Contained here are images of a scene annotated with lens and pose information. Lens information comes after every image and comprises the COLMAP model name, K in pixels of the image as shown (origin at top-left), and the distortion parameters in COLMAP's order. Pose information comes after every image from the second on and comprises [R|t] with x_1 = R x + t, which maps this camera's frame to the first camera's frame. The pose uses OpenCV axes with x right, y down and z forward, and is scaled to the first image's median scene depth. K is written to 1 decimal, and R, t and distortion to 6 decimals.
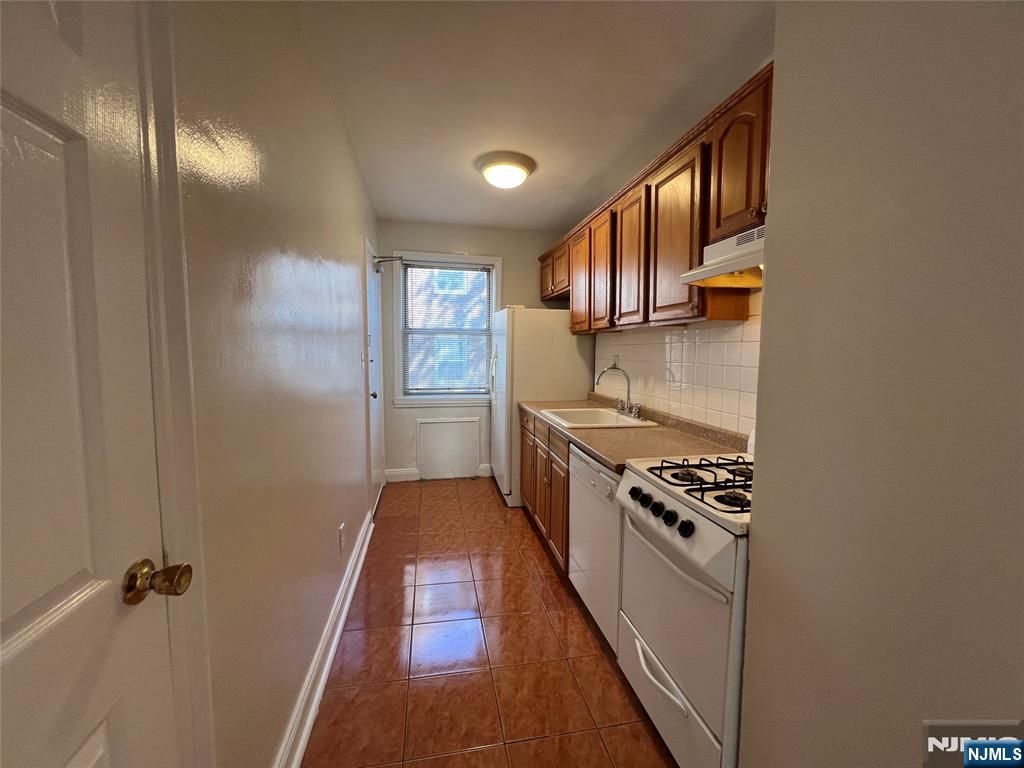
lens RADIAL K [[415.0, 0, 510.3], [0, 415.0, 381.5], [0, 0, 1]] dist [-0.000141, 0.000004]
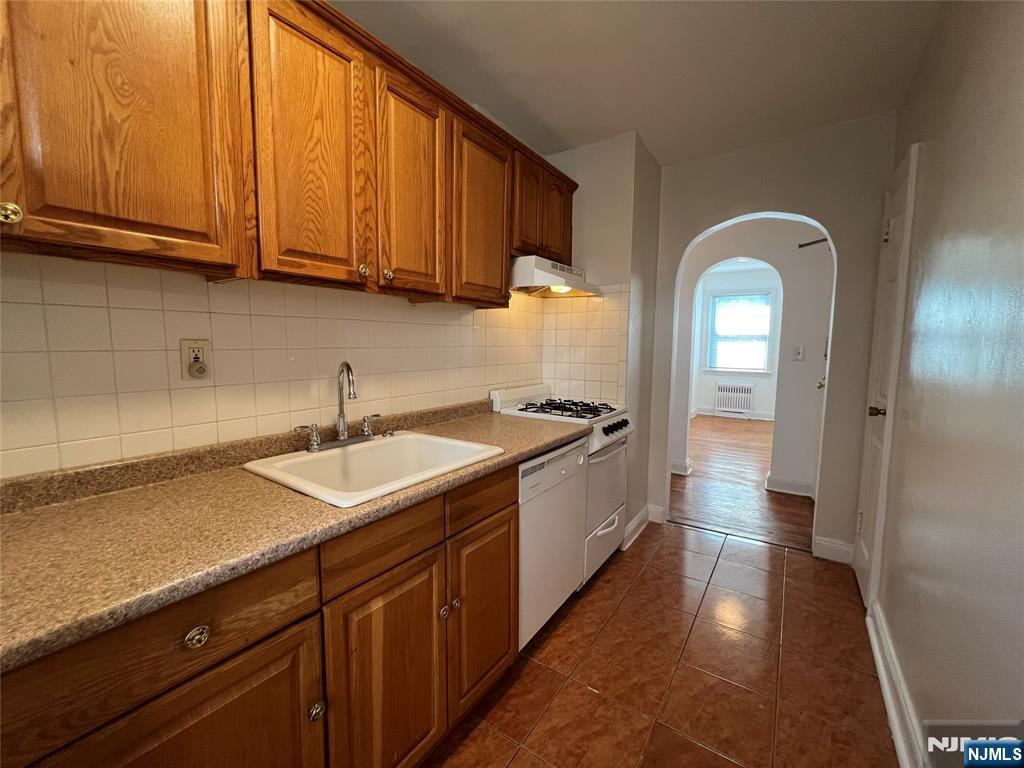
lens RADIAL K [[415.0, 0, 511.7], [0, 415.0, 381.4], [0, 0, 1]] dist [-0.000141, 0.000004]
pose [[-0.699622, -0.070179, 0.711058, -0.416833], [0.046068, 0.988664, 0.142905, -0.109031], [-0.713026, 0.132736, -0.688458, 1.861948]]
